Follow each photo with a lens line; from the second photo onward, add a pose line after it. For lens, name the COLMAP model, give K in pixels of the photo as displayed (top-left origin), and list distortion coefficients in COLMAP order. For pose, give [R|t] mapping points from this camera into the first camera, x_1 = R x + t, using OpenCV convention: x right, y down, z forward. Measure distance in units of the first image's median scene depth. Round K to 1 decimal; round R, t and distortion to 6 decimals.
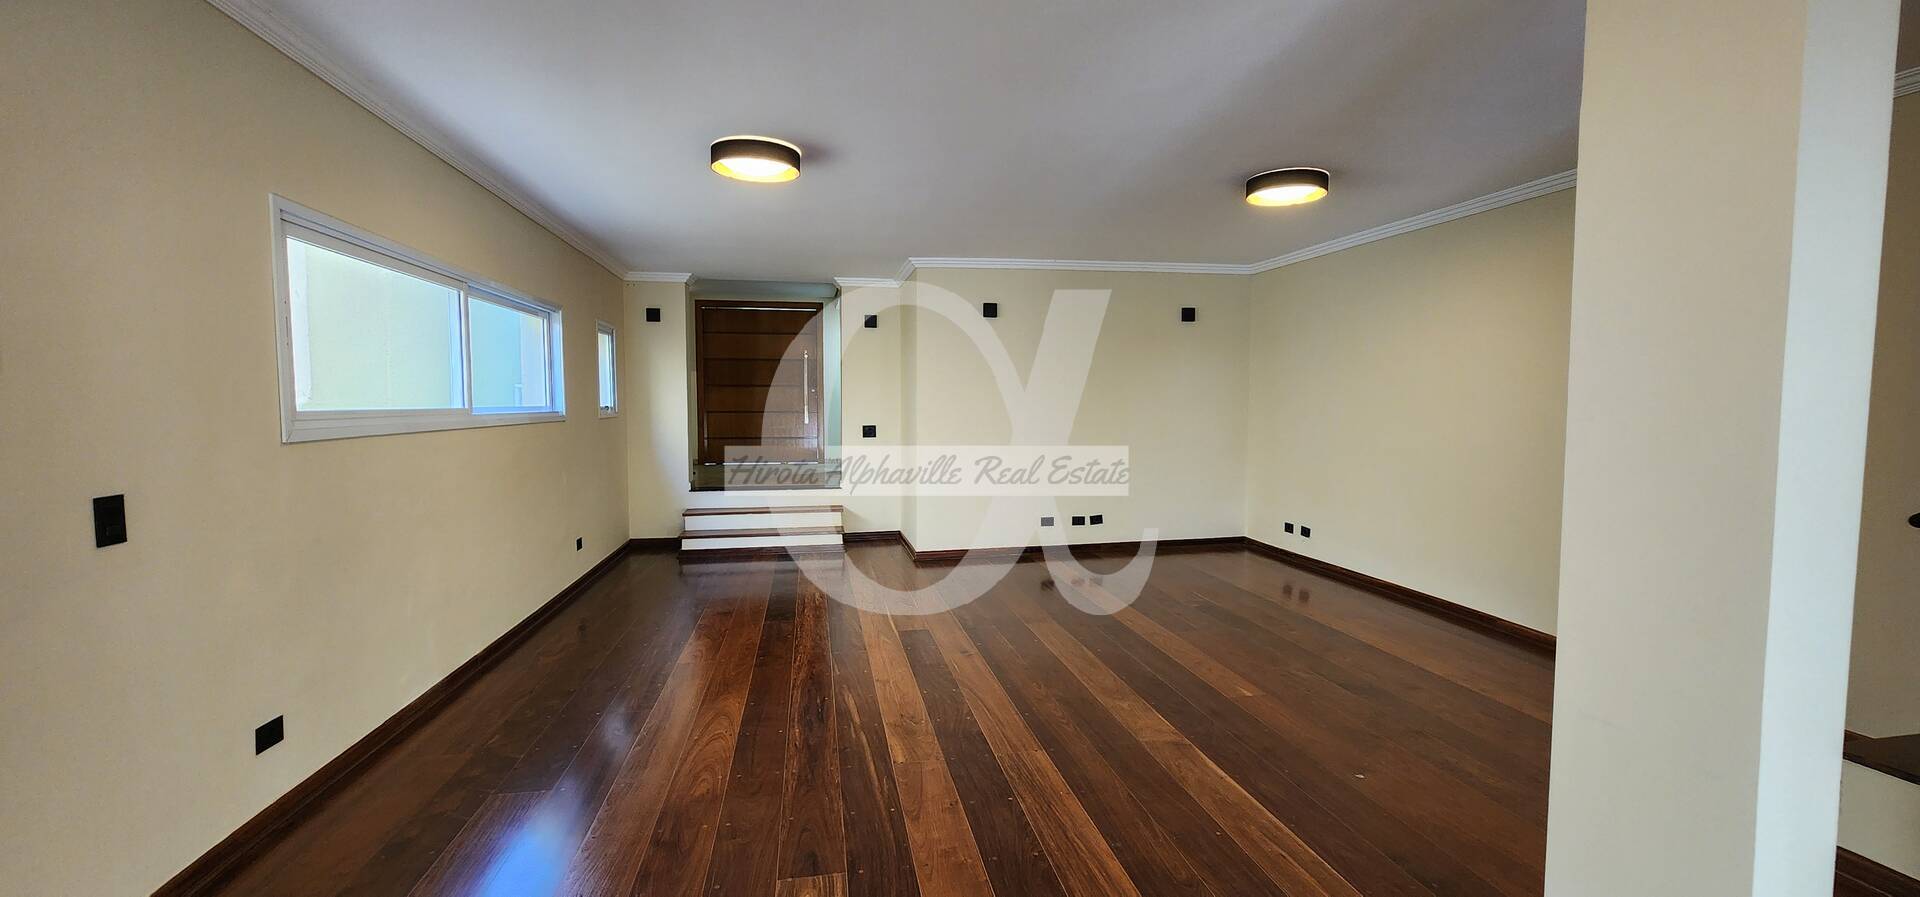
lens RADIAL K [[782.6, 0, 965.4], [0, 782.6, 455.6], [0, 0, 1]] dist [-0.000296, 0.000081]
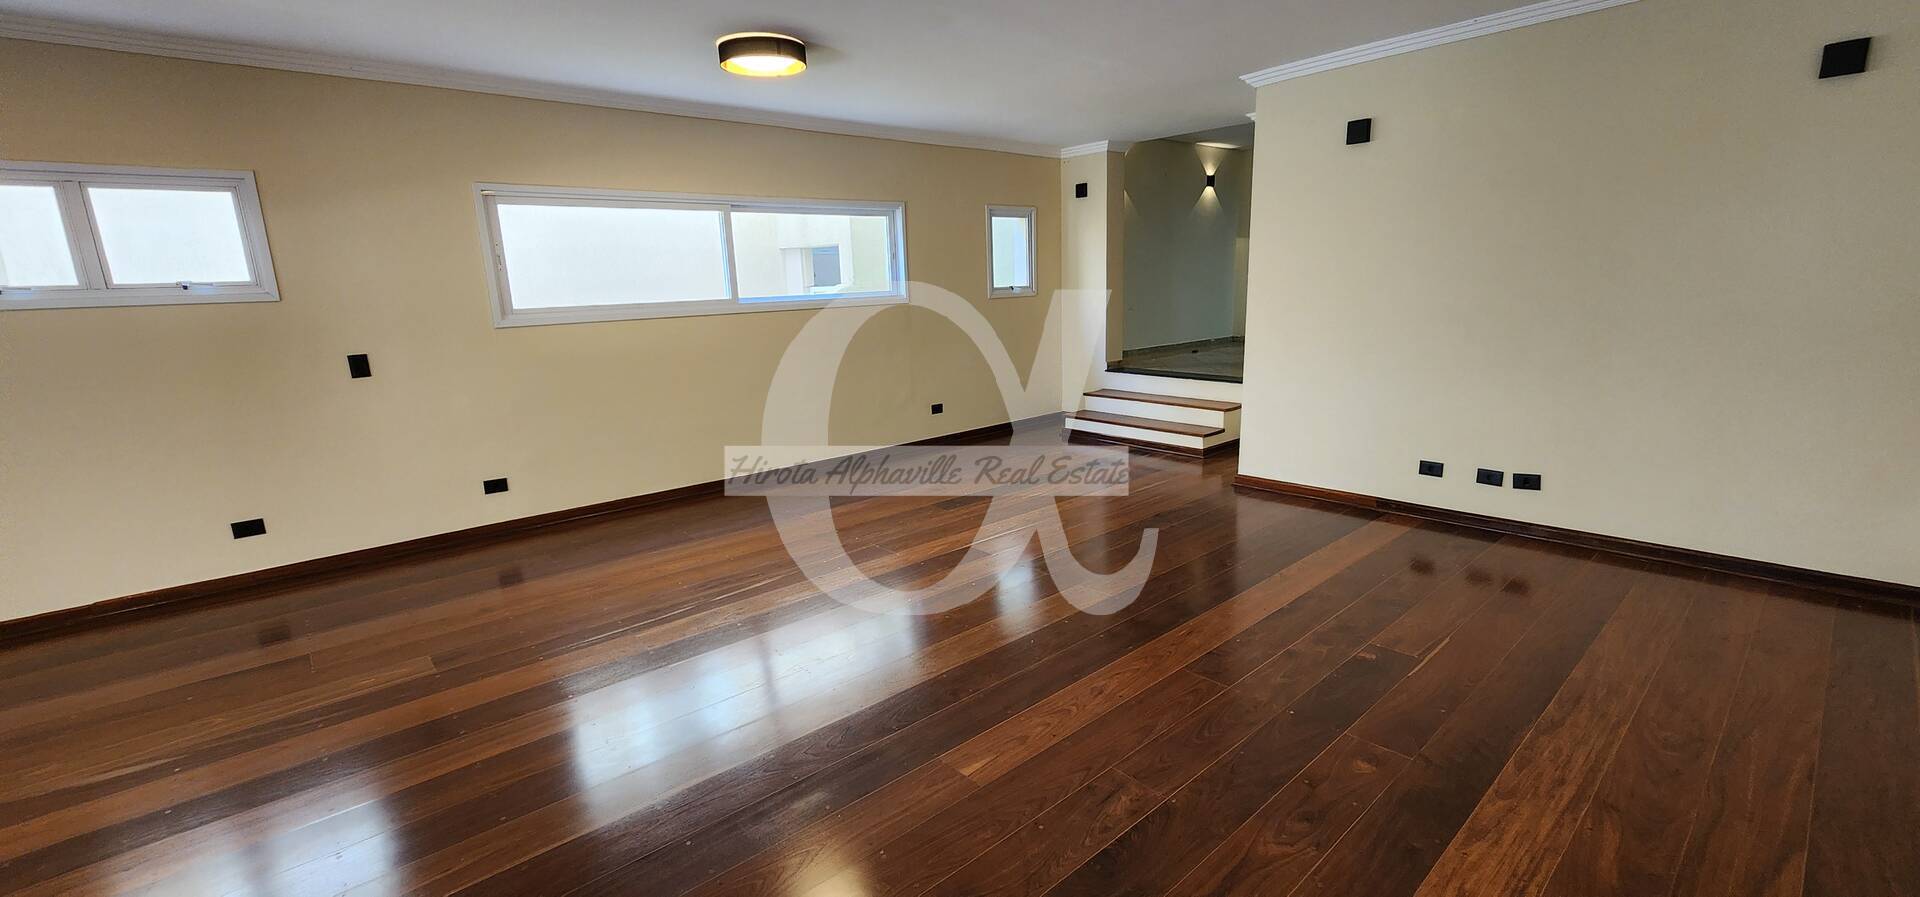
lens RADIAL K [[782.6, 0, 965.4], [0, 782.6, 455.6], [0, 0, 1]] dist [-0.000296, 0.000081]
pose [[0.516057, 0.175801, -0.838319, 0.774936], [-0.027755, 0.981629, 0.188769, -0.061198], [0.856104, -0.074148, 0.511456, 0.631185]]
